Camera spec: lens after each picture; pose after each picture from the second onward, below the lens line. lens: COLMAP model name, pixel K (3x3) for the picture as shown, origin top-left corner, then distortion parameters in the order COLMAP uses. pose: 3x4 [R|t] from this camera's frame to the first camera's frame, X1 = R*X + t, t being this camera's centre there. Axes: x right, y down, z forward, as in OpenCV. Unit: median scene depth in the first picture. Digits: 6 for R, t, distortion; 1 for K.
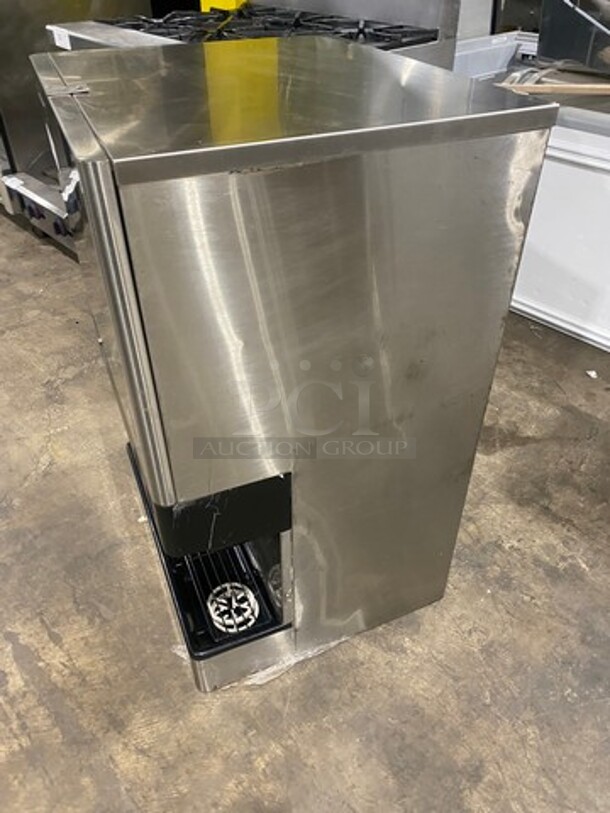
lens RADIAL K [[615.5, 0, 307.8], [0, 615.5, 403.3], [0, 0, 1]] dist [0.009050, -0.000952]
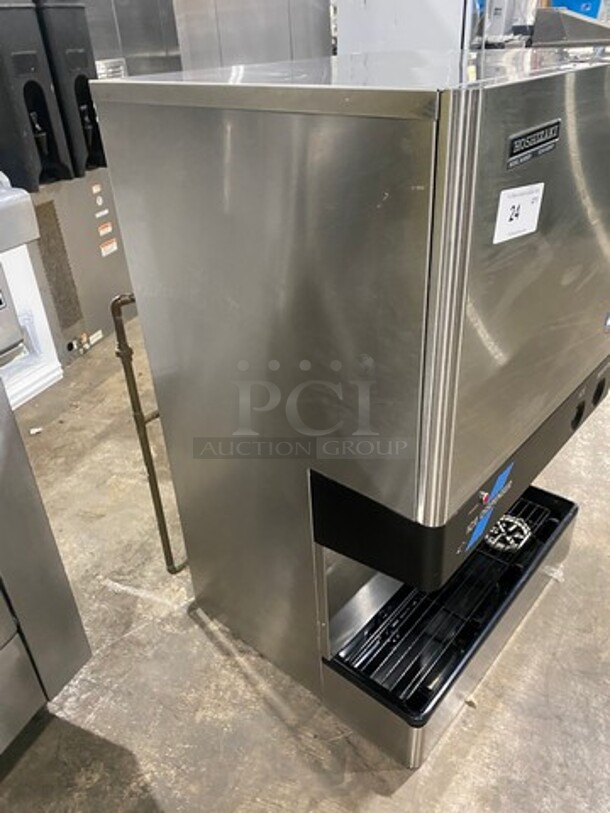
lens RADIAL K [[615.5, 0, 307.8], [0, 615.5, 403.3], [0, 0, 1]] dist [0.009050, -0.000952]
pose [[-0.435095, -0.441418, 0.784756, -0.721630], [0.590365, 0.518213, 0.618809, -0.657319], [-0.679825, 0.732533, 0.035125, 1.036304]]
